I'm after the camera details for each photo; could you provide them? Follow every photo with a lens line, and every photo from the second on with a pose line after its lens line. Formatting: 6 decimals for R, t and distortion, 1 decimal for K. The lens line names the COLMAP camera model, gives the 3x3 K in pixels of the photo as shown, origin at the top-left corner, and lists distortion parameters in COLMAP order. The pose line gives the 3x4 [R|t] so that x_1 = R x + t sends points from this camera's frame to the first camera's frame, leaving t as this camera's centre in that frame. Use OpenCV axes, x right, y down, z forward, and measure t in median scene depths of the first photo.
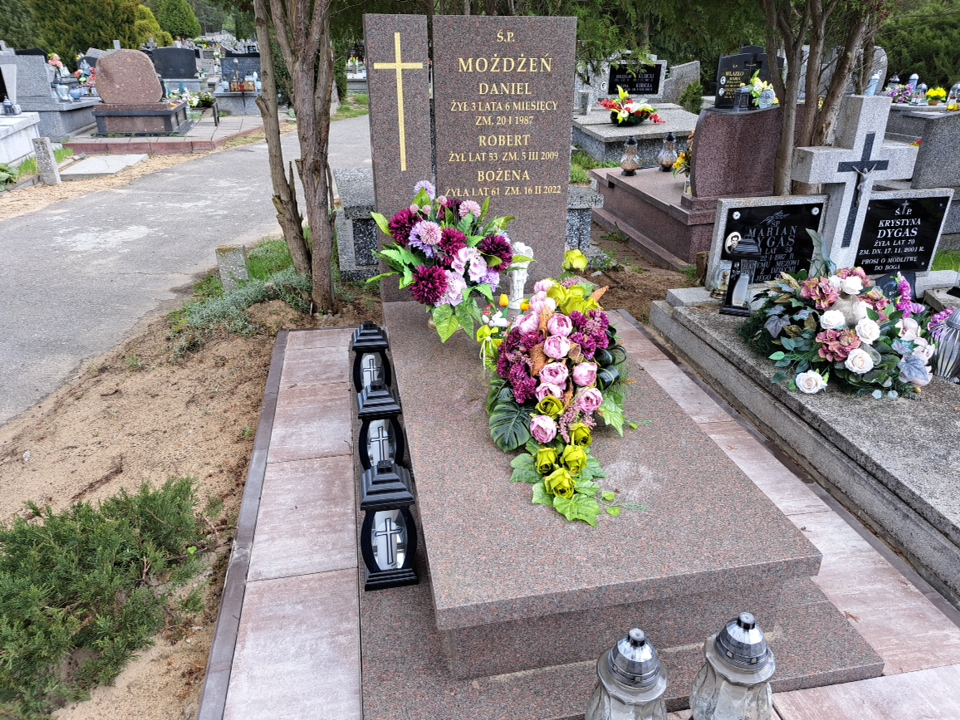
lens RADIAL K [[700.1, 0, 479.9], [0, 700.1, 365.8], [0, 0, 1]] dist [0.040818, -0.027872]
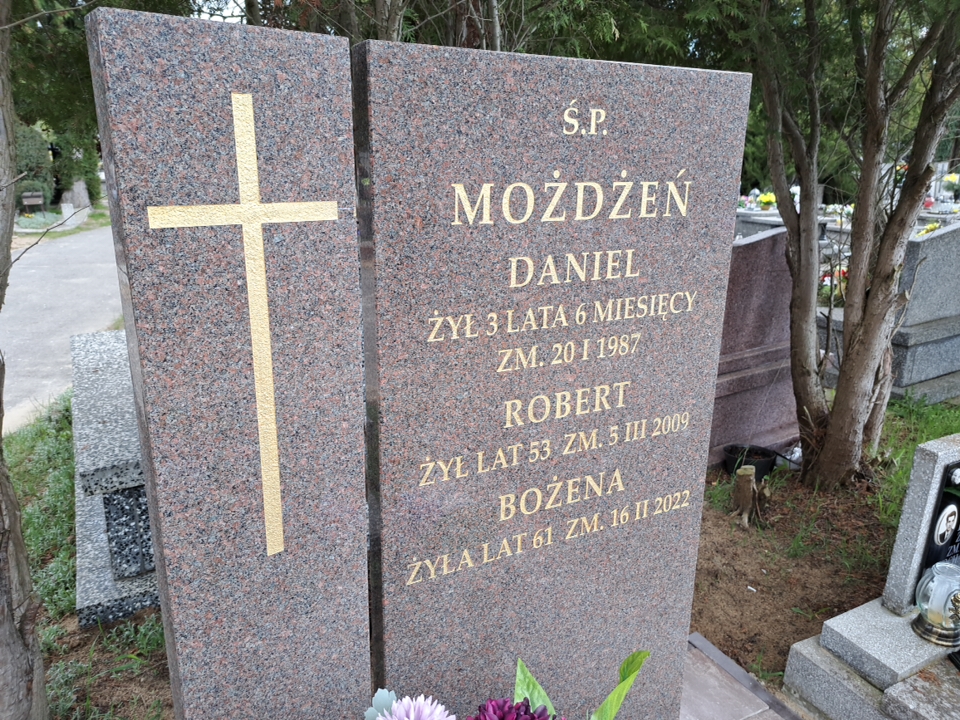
lens RADIAL K [[700.1, 0, 482.4], [0, 700.1, 354.3], [0, 0, 1]] dist [0.040818, -0.027872]
pose [[0.951883, -0.075527, 0.297010, -0.109890], [0.115729, 0.985985, -0.120170, -0.317095], [-0.283771, 0.148761, 0.947282, 0.700400]]
